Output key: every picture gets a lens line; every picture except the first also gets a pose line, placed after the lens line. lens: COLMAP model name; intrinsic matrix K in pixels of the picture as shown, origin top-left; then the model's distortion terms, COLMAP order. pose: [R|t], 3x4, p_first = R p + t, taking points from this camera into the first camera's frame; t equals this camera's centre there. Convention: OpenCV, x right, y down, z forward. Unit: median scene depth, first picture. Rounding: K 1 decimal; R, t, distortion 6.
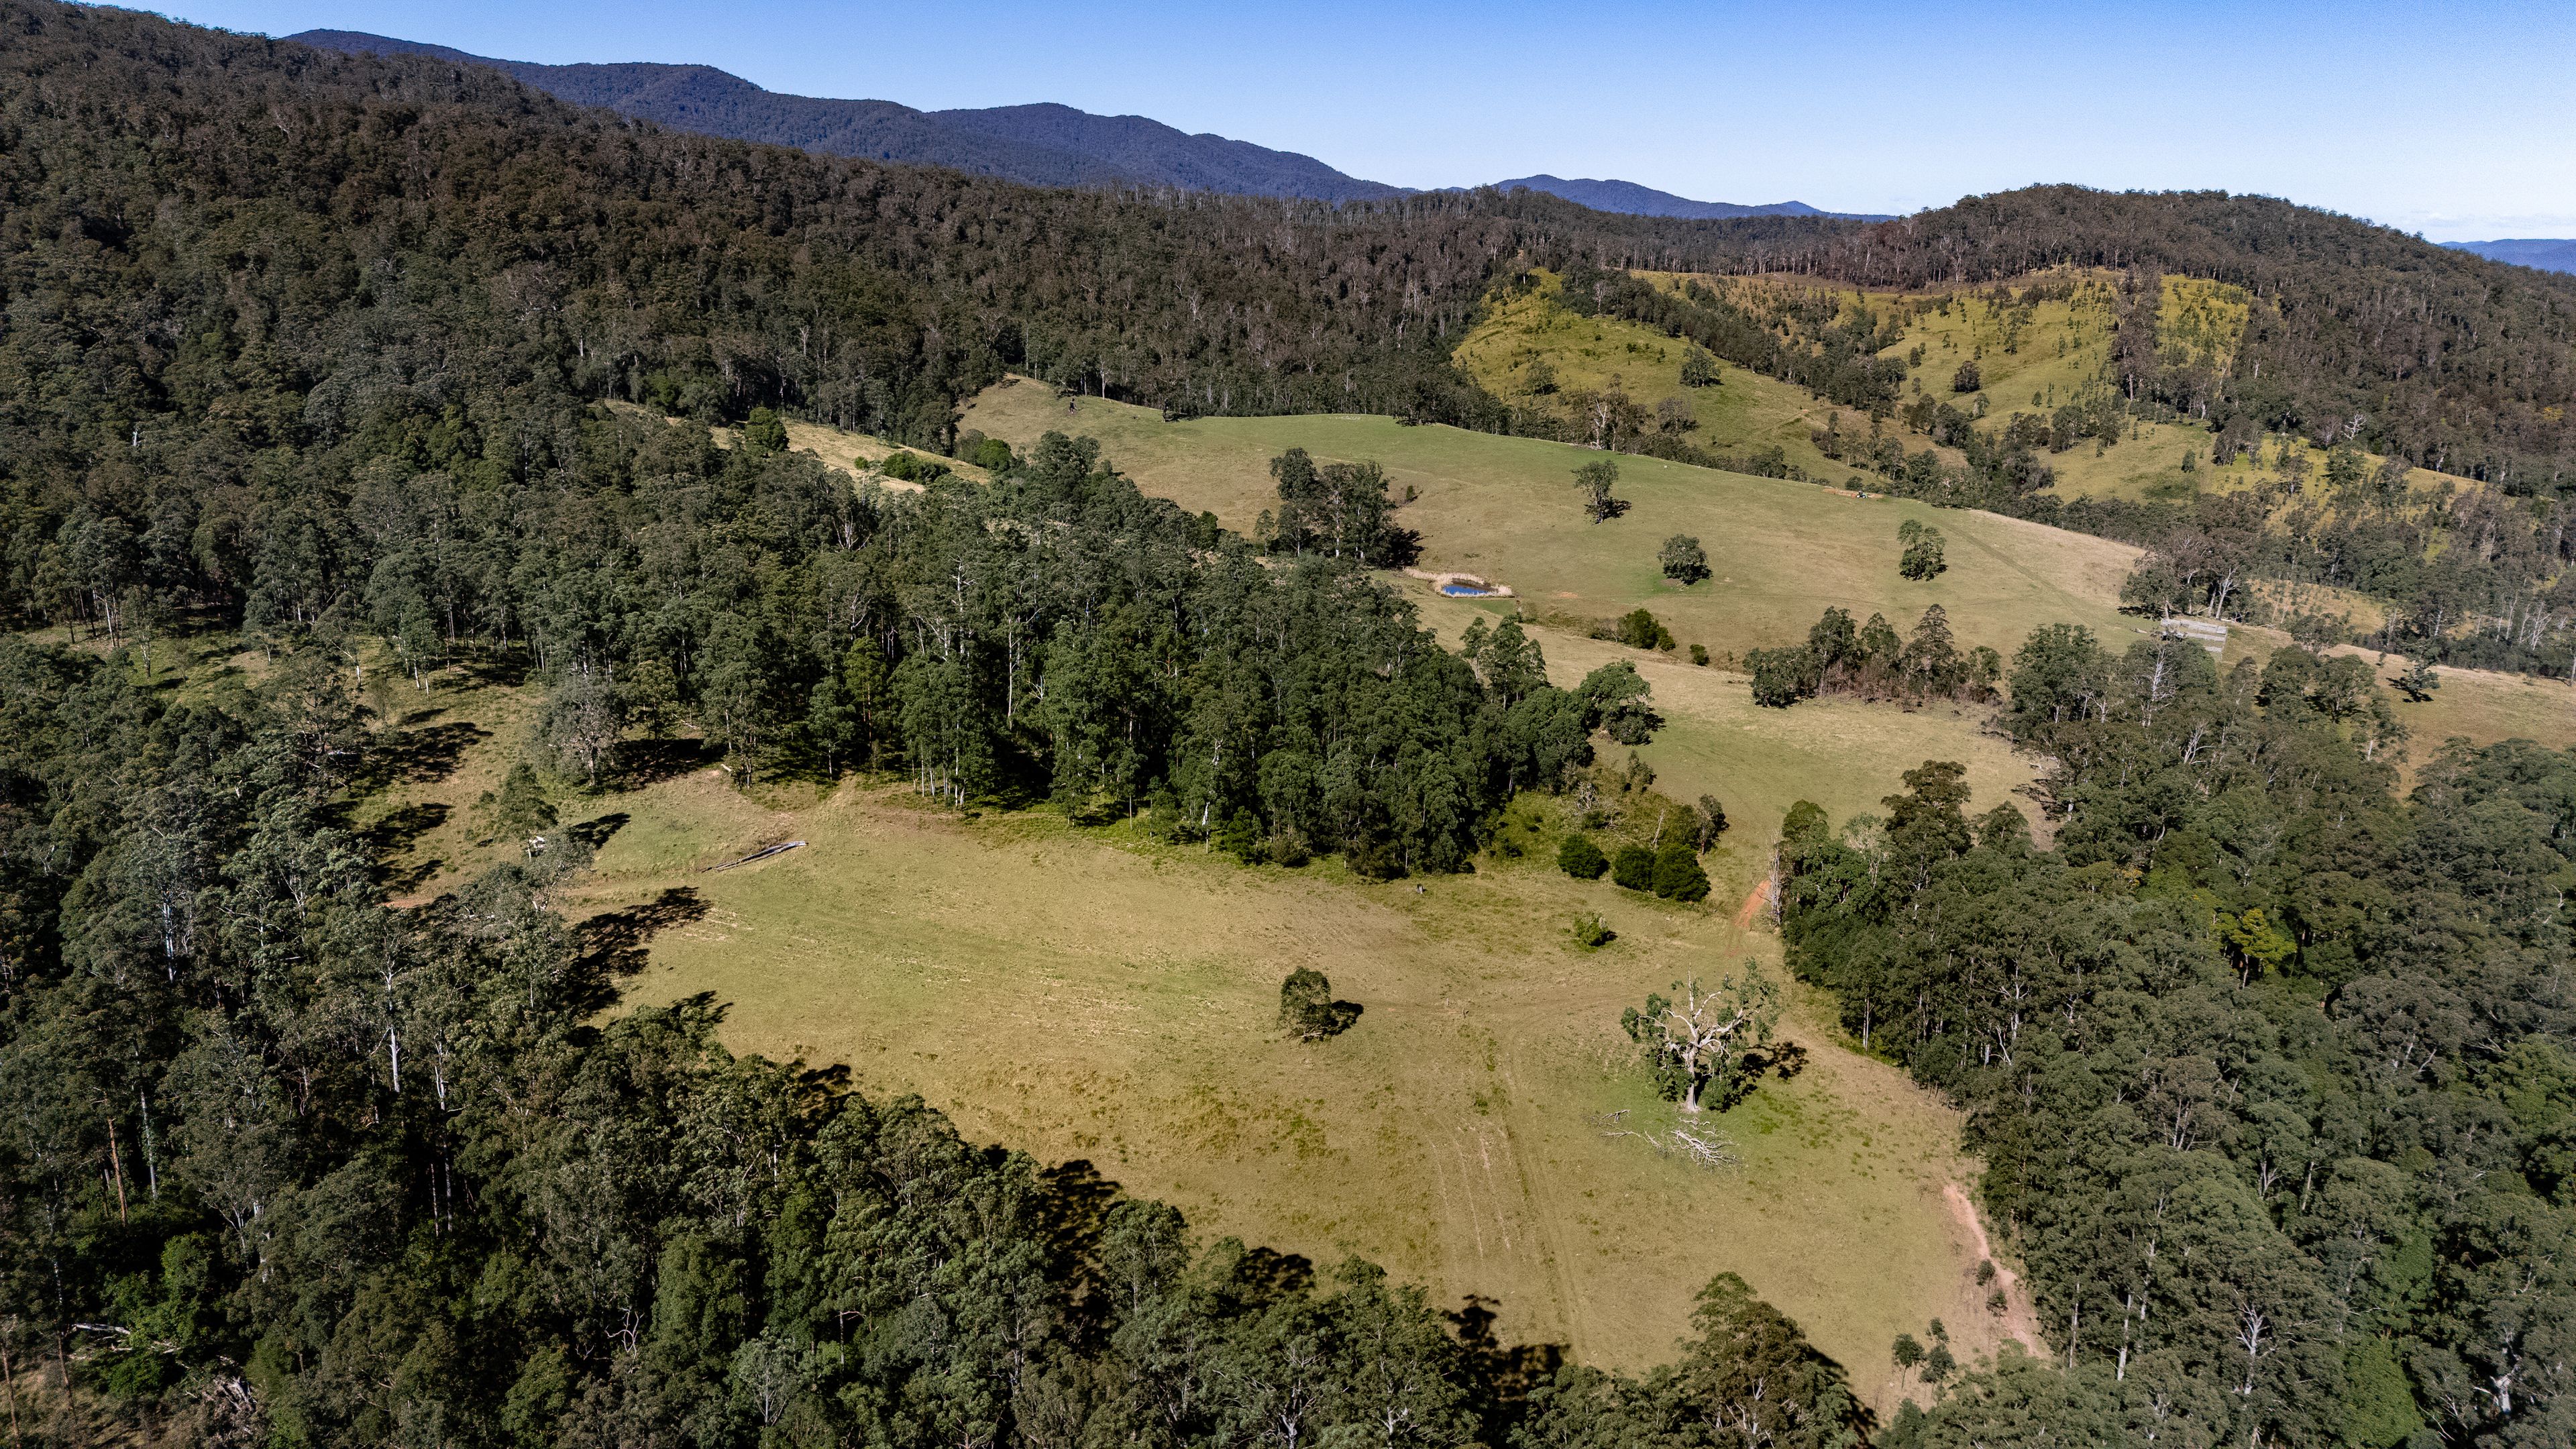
lens RADIAL K [[1897.9, 0, 1279.6], [0, 1897.9, 723.7], [0, 0, 1]] dist [0.049364, -0.021334]
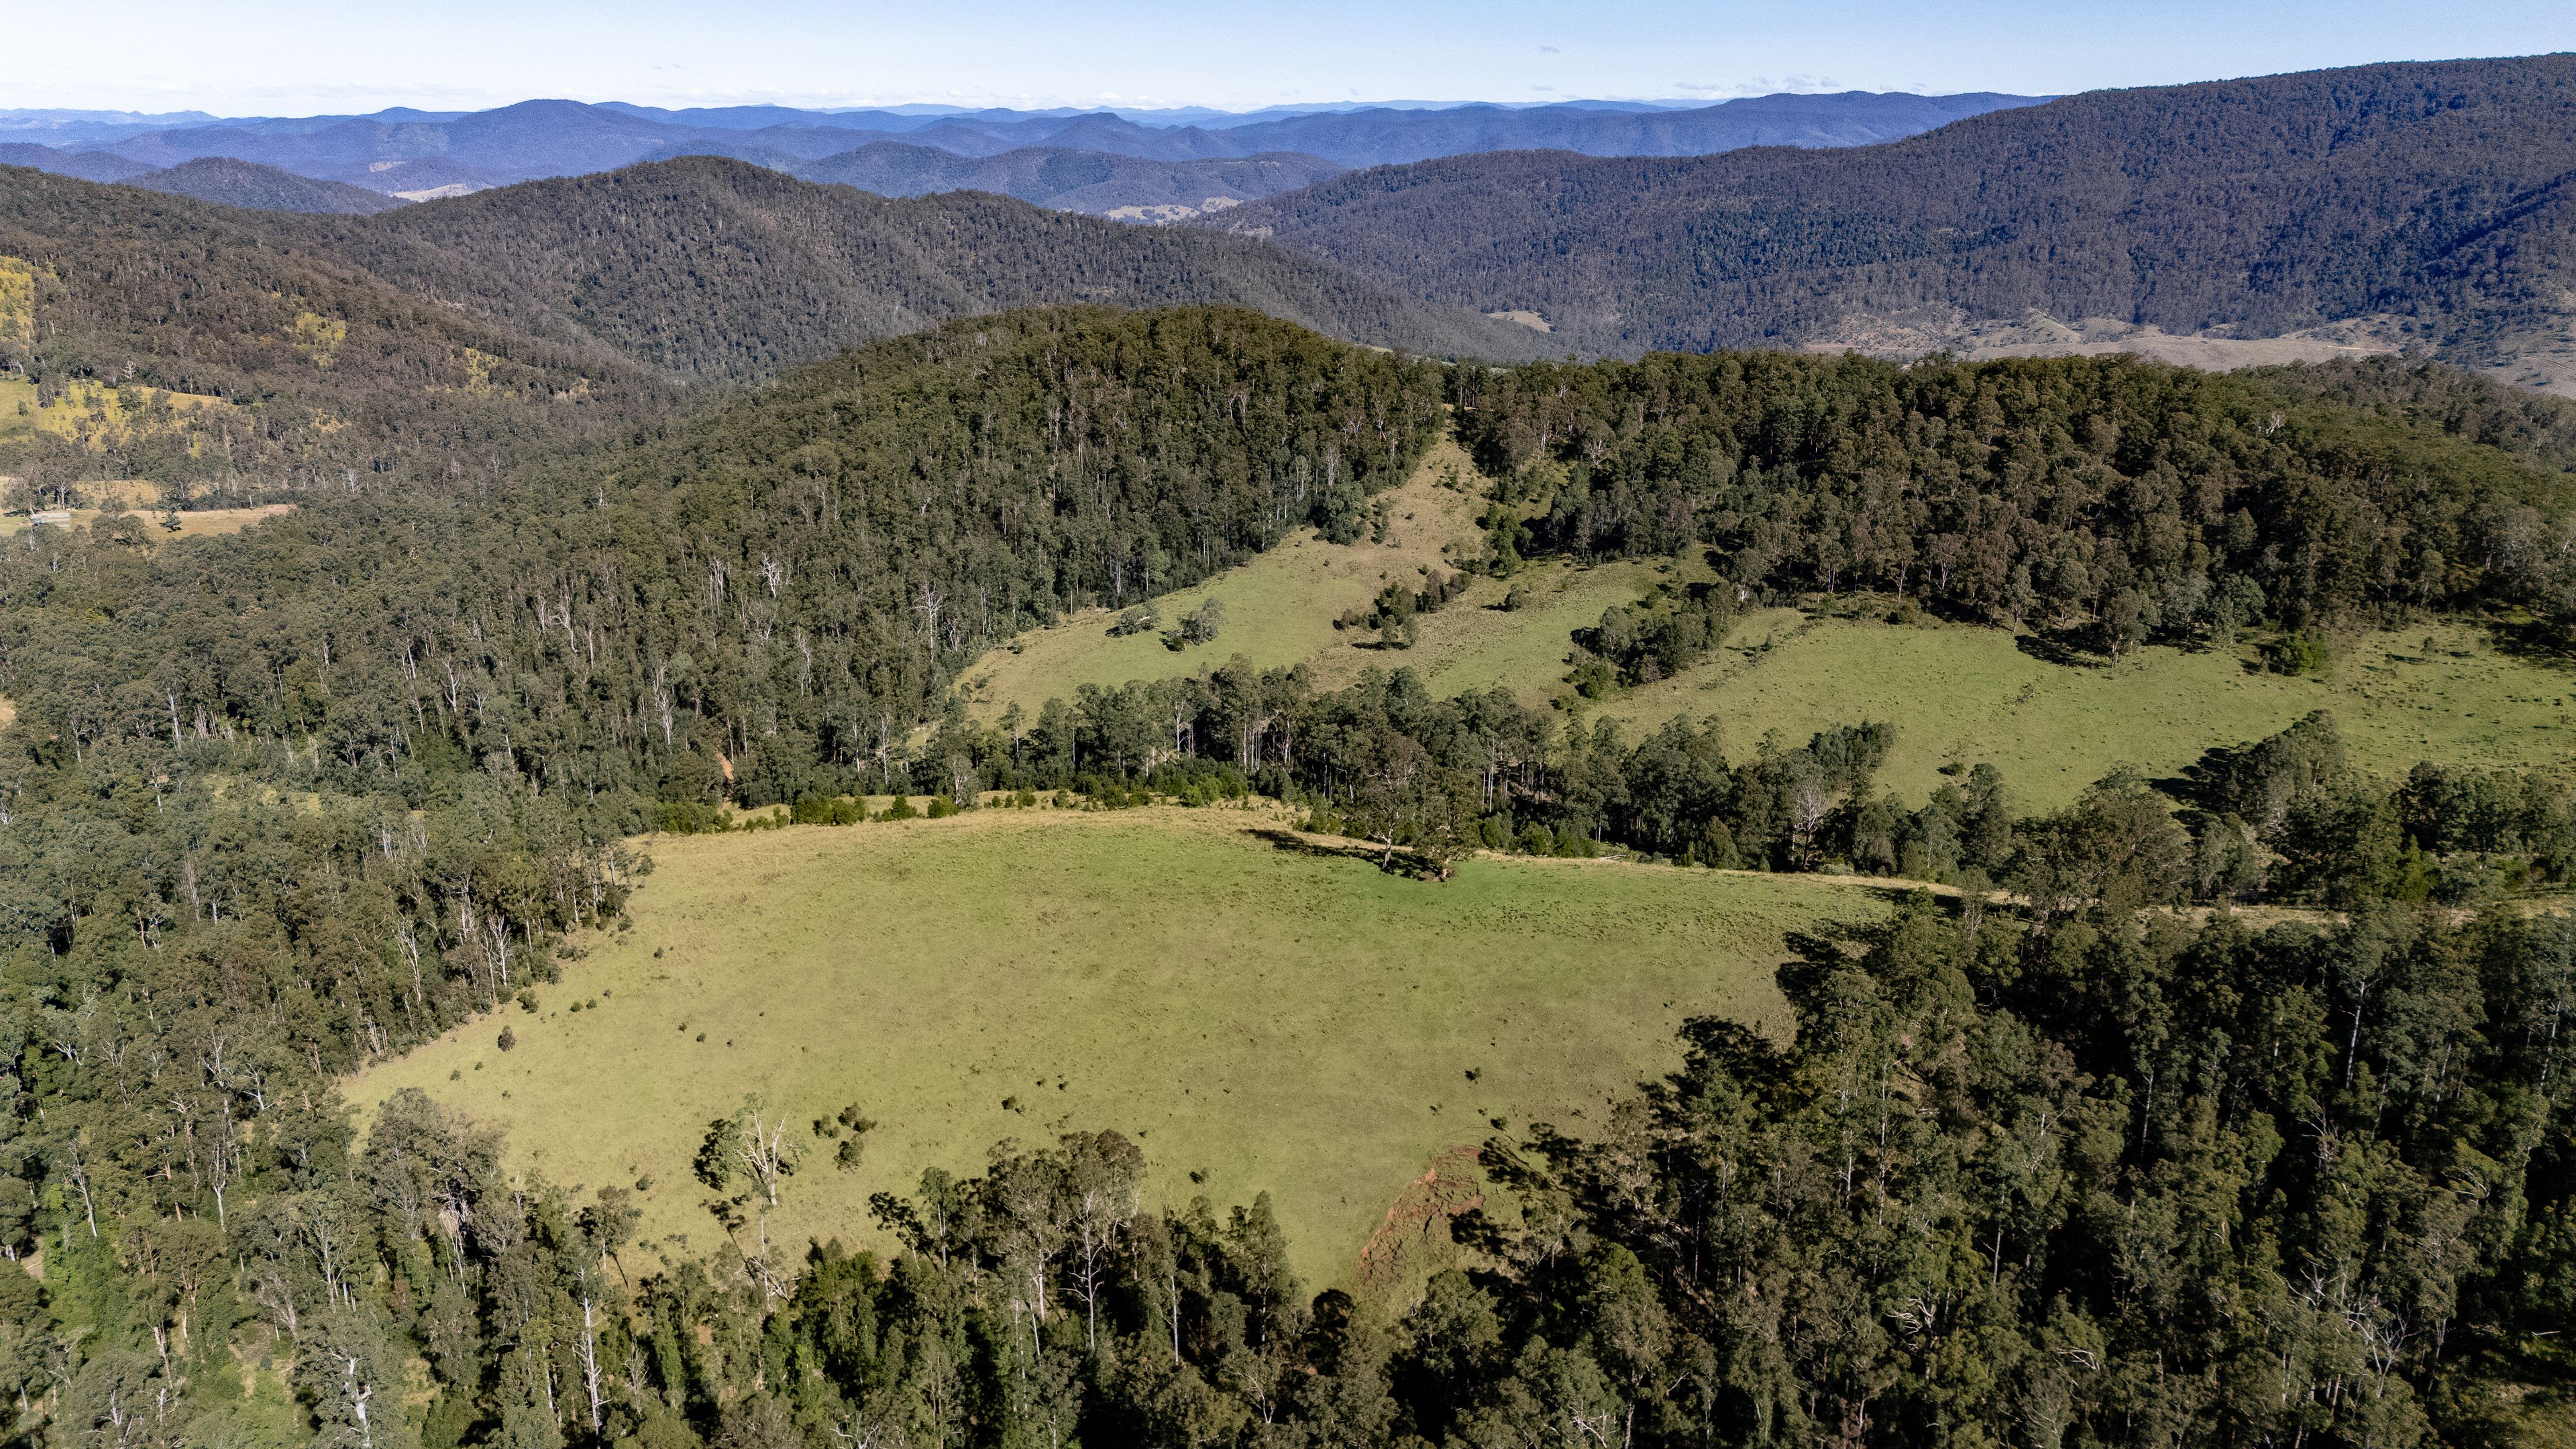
lens RADIAL K [[1897.9, 0, 1280.8], [0, 1897.9, 734.0], [0, 0, 1]] dist [0.049364, -0.021334]
pose [[0.533756, -0.282283, 0.797133, -0.268310], [0.226152, 0.955955, 0.187095, 0.043820], [-0.814837, 0.080411, 0.574086, -0.631396]]
